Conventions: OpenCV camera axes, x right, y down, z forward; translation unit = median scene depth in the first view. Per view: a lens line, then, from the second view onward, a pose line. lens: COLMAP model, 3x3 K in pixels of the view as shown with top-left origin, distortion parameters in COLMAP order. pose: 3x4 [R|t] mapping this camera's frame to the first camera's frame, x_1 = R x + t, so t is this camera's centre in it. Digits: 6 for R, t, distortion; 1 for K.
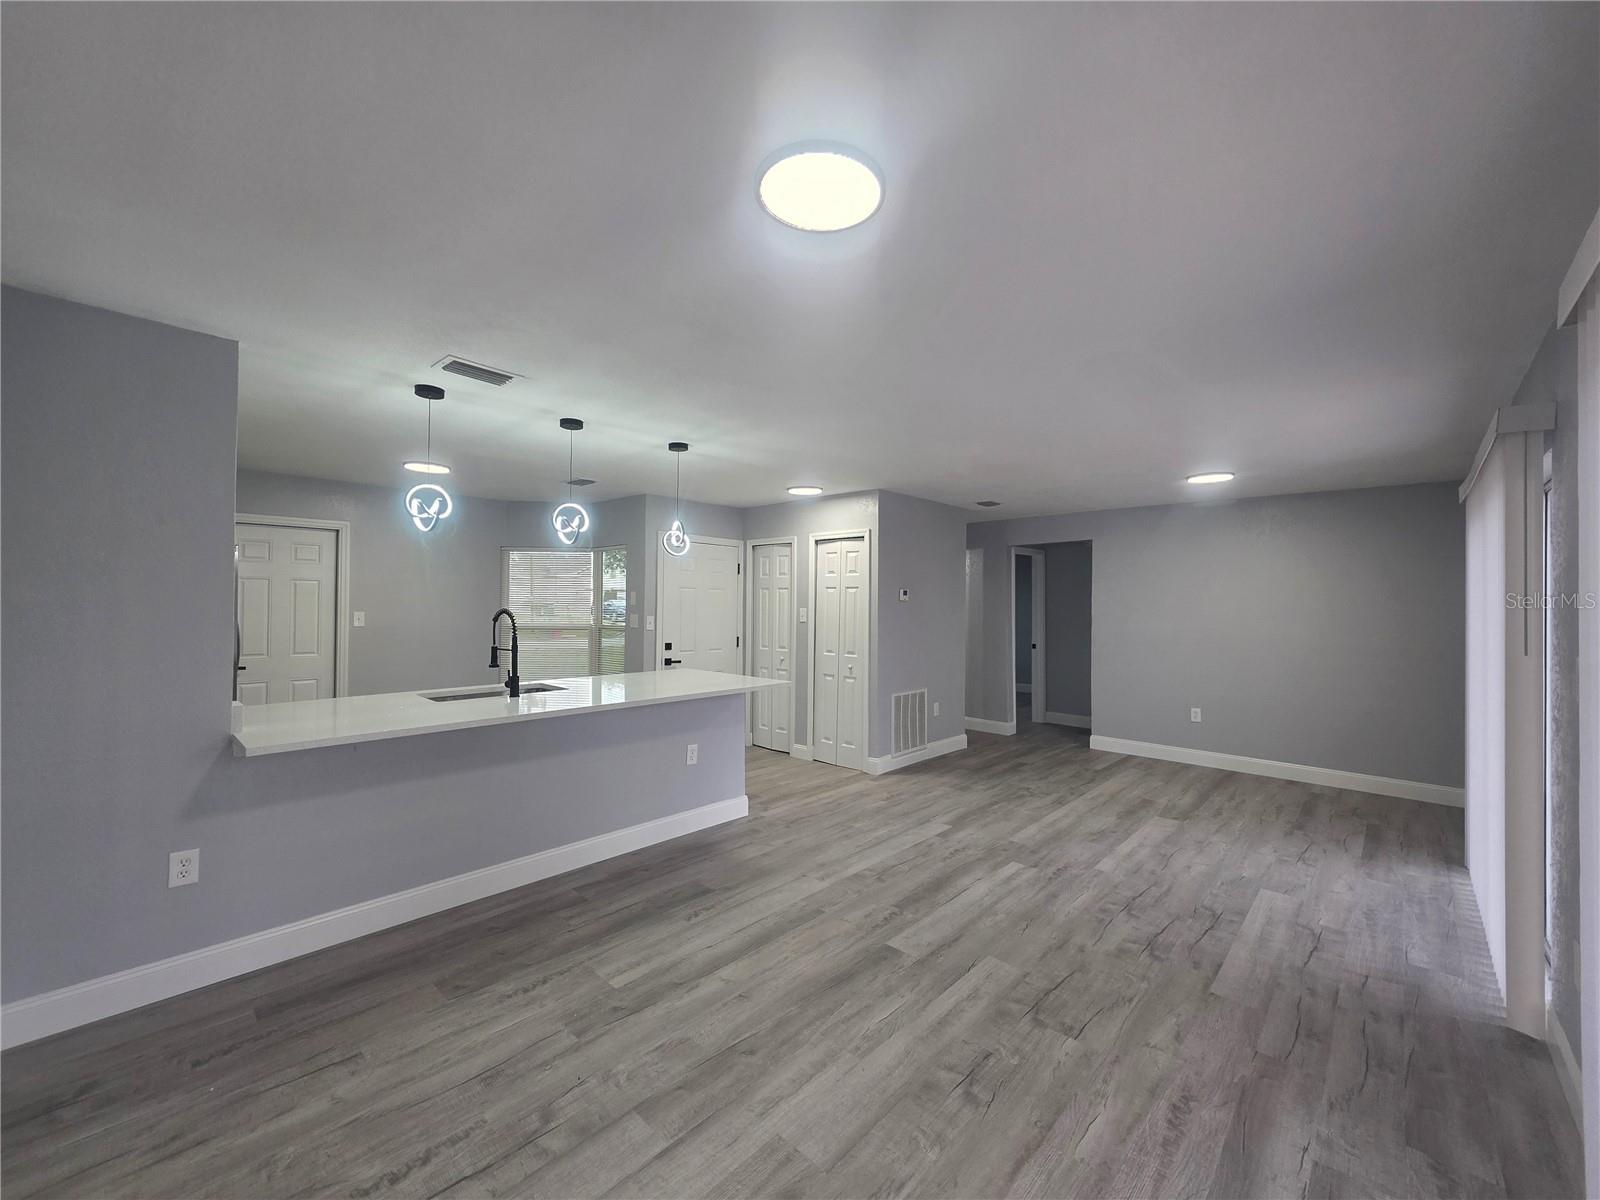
lens RADIAL K [[642.4, 0, 805.7], [0, 642.4, 598.4], [0, 0, 1]] dist [-0.000143, -0.000052]
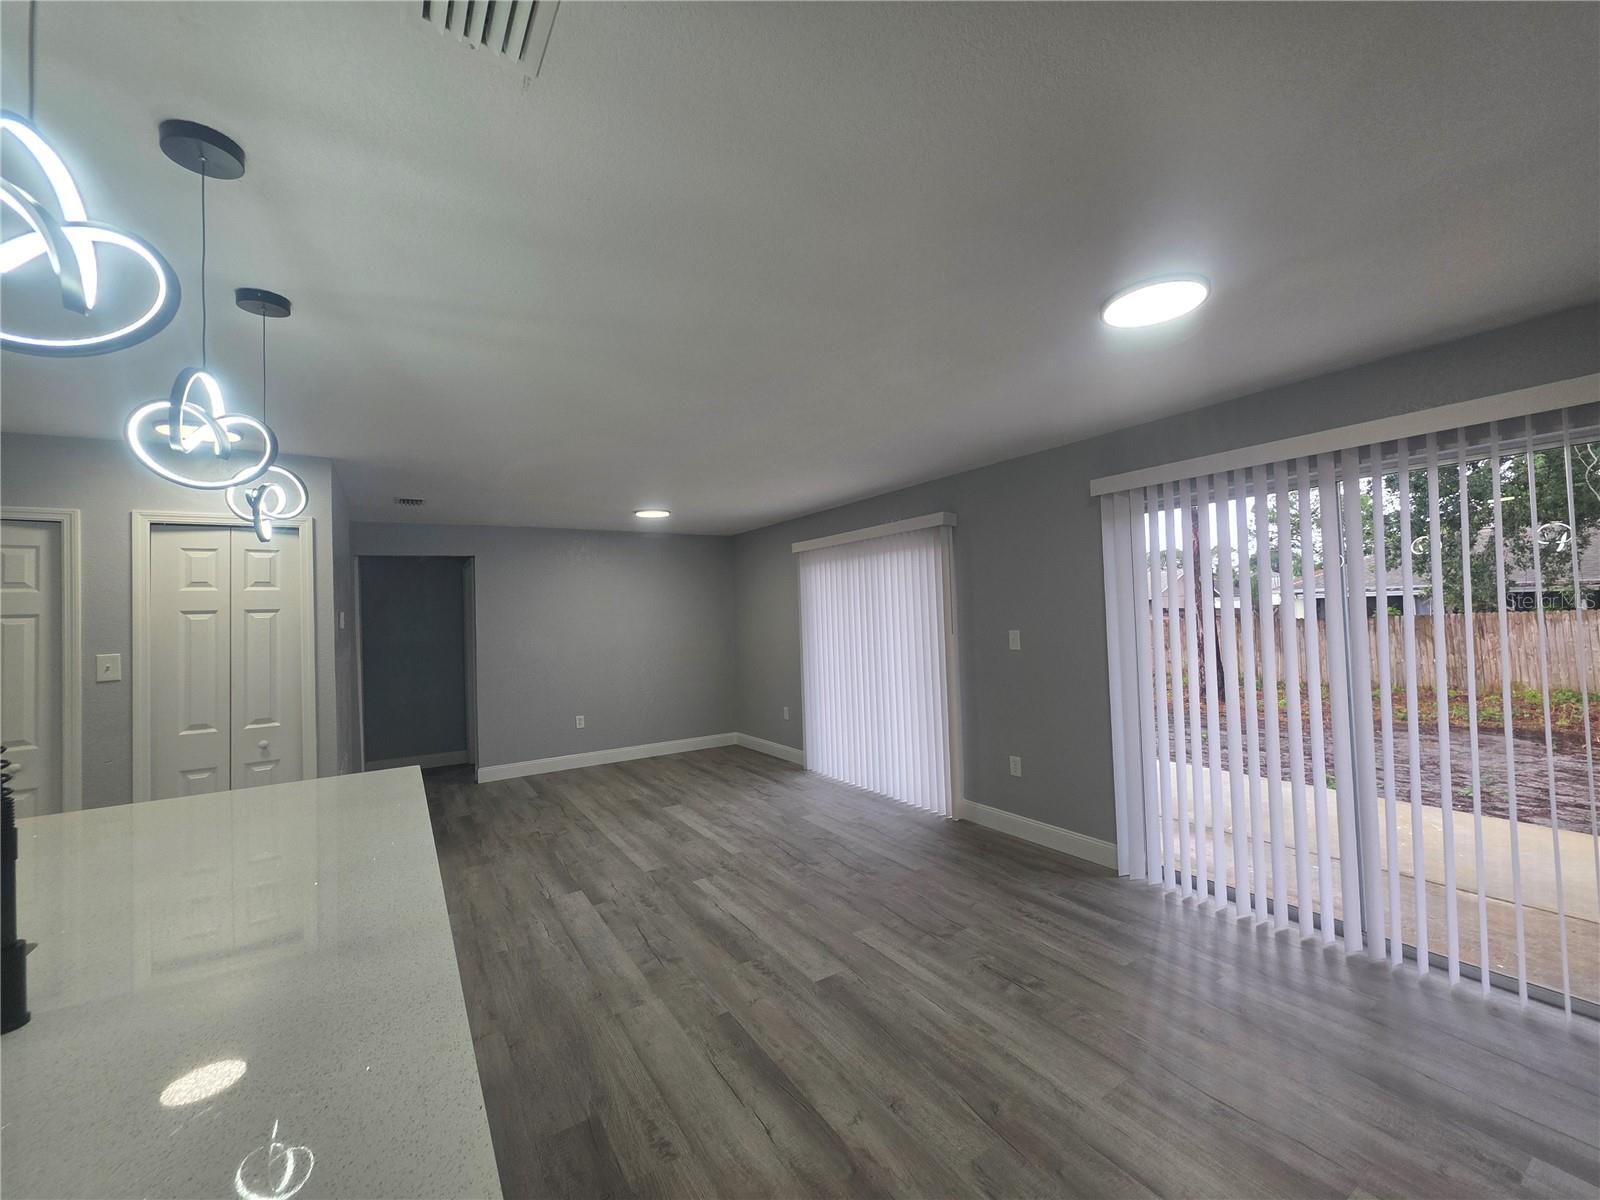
lens RADIAL K [[639.1, 0, 804.3], [0, 639.1, 593.5], [0, 0, 1]] dist [-0.001850, 0.000333]
pose [[0.247070, 0.010458, 0.968941, -0.540143], [0.030612, 0.999358, -0.018592, -0.009488], [-0.968514, 0.034254, 0.246591, 0.522925]]
